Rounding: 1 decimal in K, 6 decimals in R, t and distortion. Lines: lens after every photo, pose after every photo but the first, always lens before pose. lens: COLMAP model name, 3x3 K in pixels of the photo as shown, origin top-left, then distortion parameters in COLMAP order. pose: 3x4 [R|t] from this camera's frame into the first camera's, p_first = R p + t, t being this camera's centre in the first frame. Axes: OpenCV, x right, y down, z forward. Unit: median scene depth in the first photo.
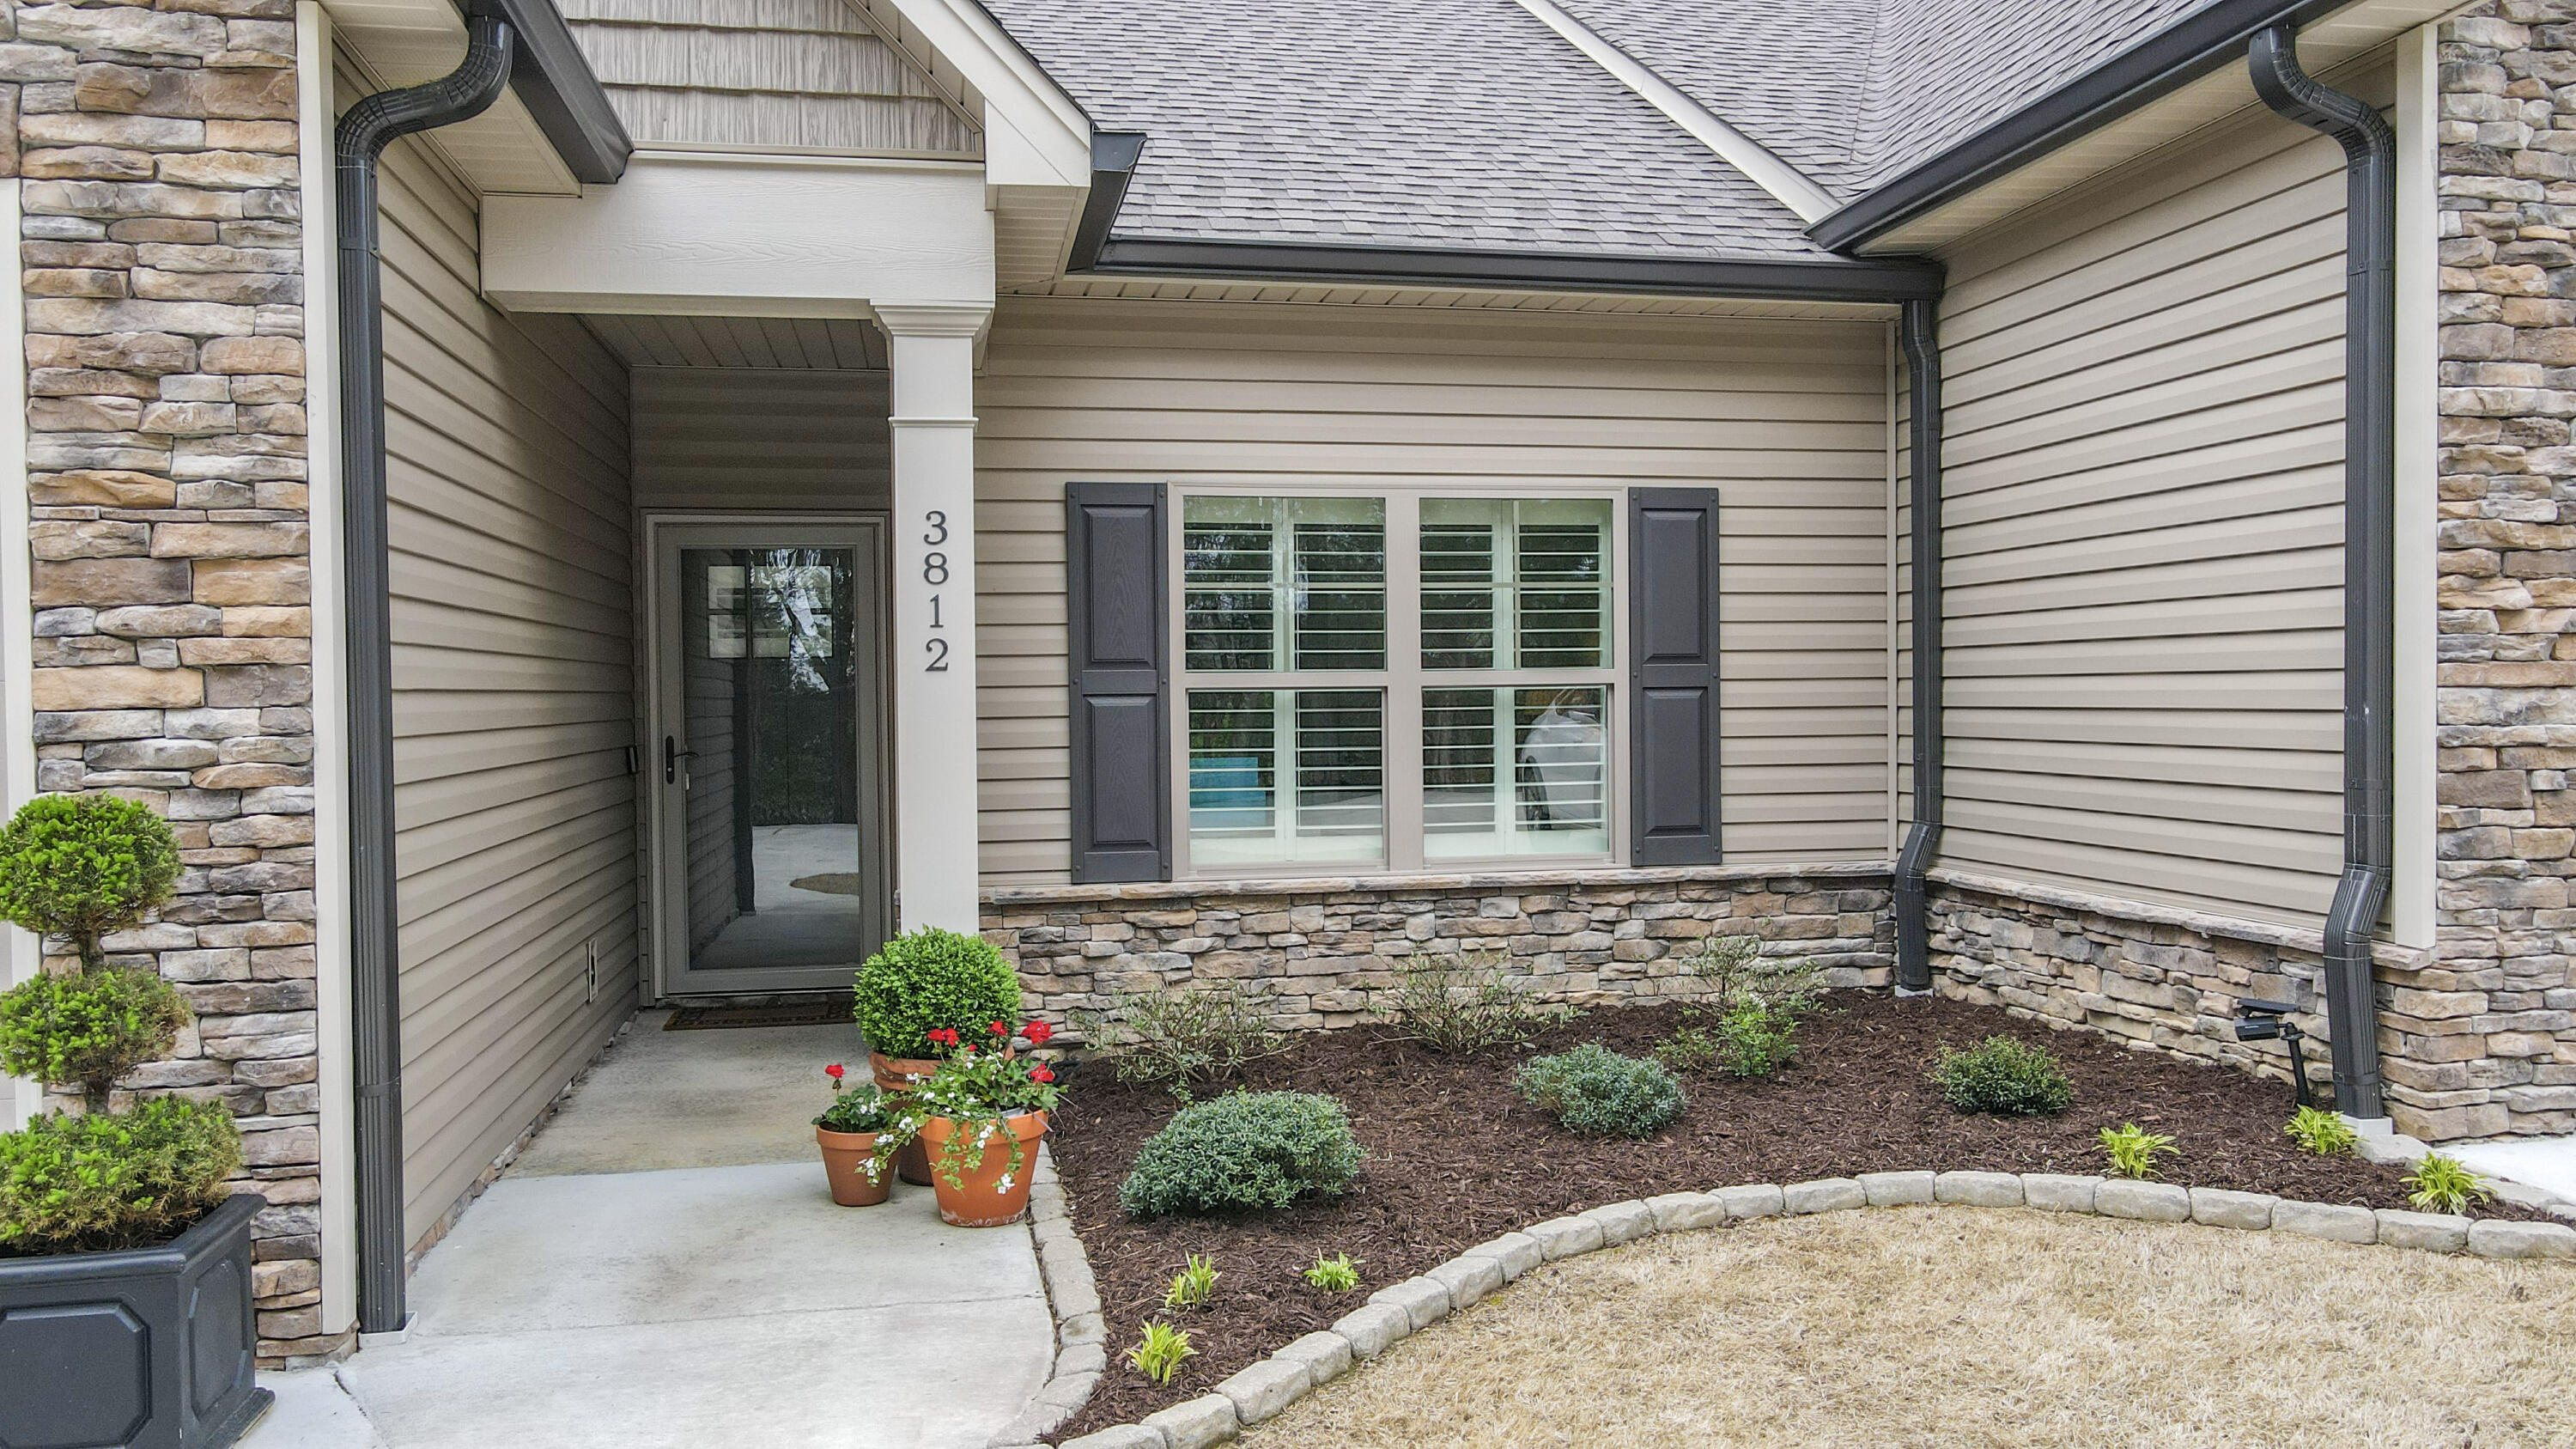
lens RADIAL K [[1959.8, 0, 1294.2], [0, 1959.8, 732.8], [0, 0, 1]] dist [-0.001486, 0.009244]
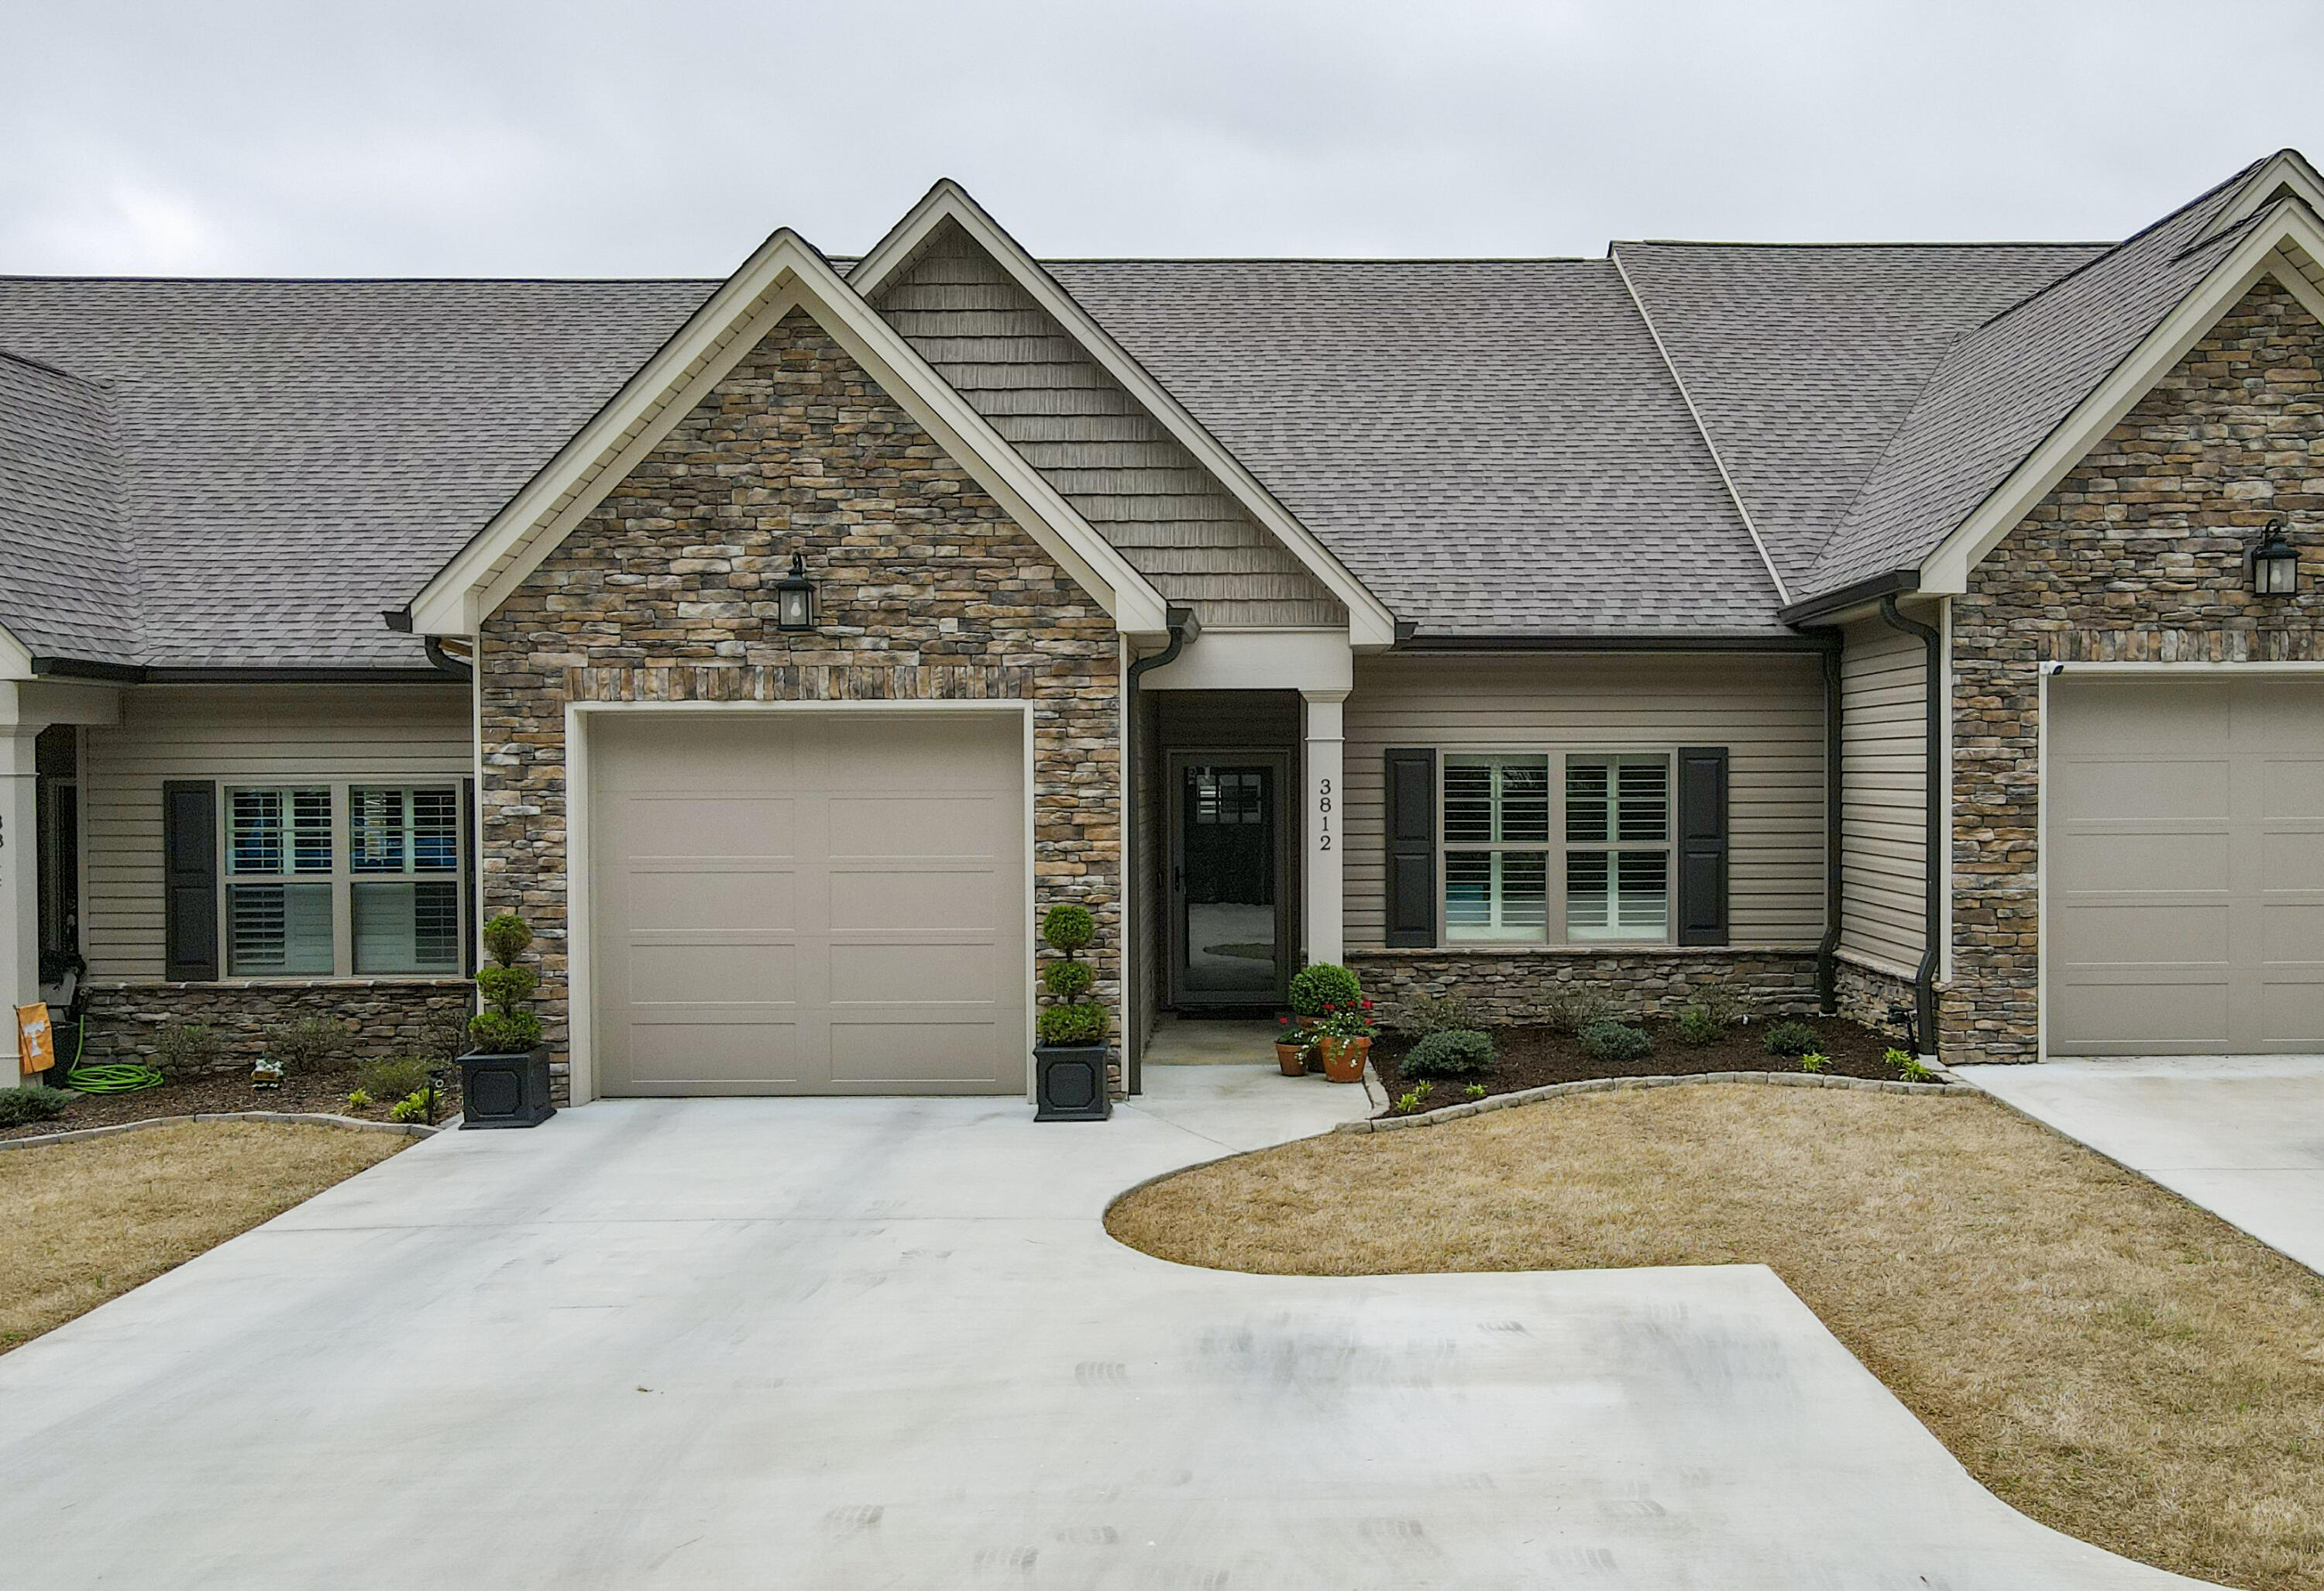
lens RADIAL K [[2268.9, 0, 1299.8], [0, 2268.9, 799.4], [0, 0, 1]] dist [-0.006333, 0.032121]
pose [[0.986143, 0.010809, -0.165543, 0.230921], [-0.011007, 0.999939, -0.000275, -0.092833], [0.165530, 0.002094, 0.986203, -1.656792]]
